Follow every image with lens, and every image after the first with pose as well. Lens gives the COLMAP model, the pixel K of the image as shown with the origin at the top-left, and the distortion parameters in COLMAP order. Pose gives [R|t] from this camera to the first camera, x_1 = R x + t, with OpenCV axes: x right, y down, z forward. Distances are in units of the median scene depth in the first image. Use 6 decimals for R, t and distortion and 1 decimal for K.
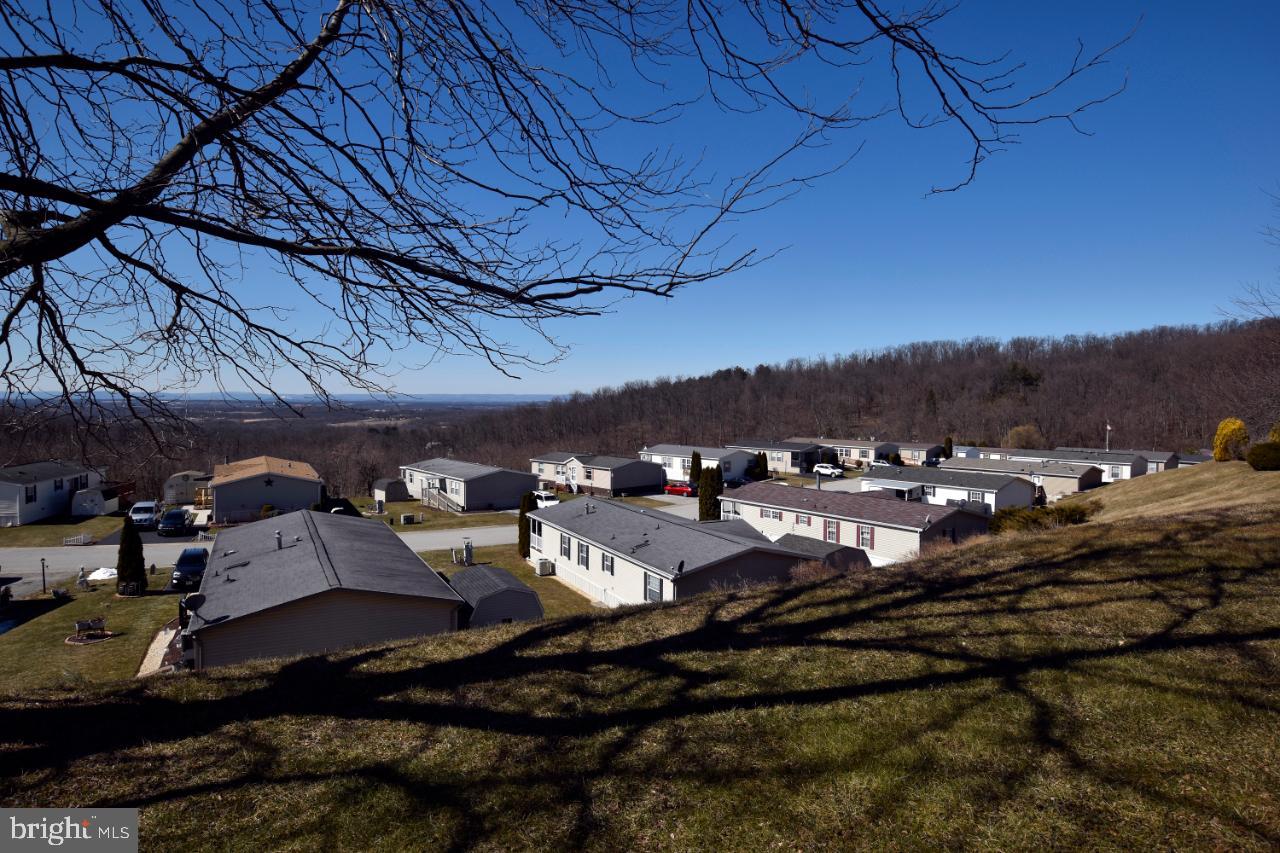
lens RADIAL K [[733.8, 0, 643.6], [0, 733.8, 430.2], [0, 0, 1]] dist [-0.025221, 0.010070]
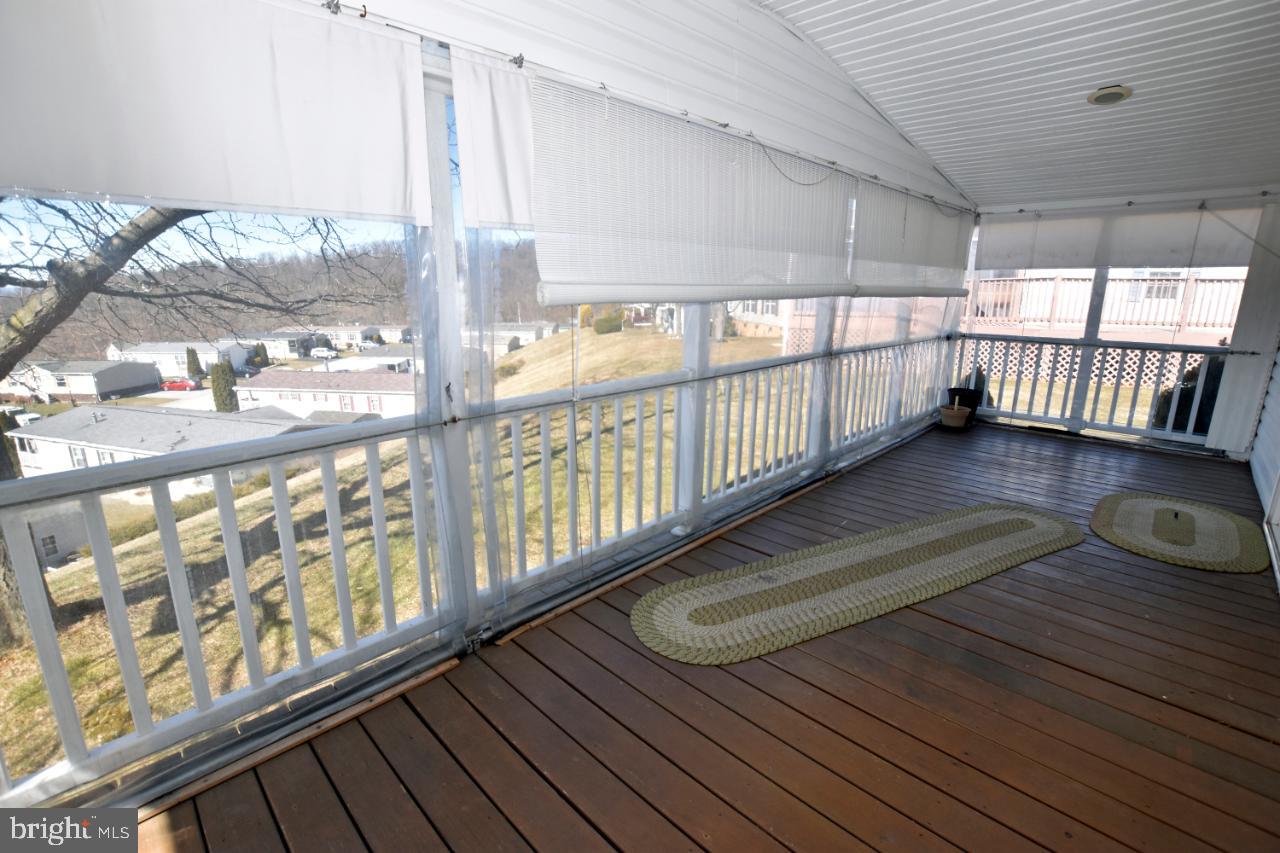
lens RADIAL K [[568.6, 0, 633.7], [0, 568.6, 420.6], [0, 0, 1]] dist [-0.028282, -0.000505]
pose [[0.715683, -0.171357, 0.677078, -0.341411], [0.037815, 0.977520, 0.207422, -0.106520], [-0.697401, -0.122845, 0.706075, -0.335479]]
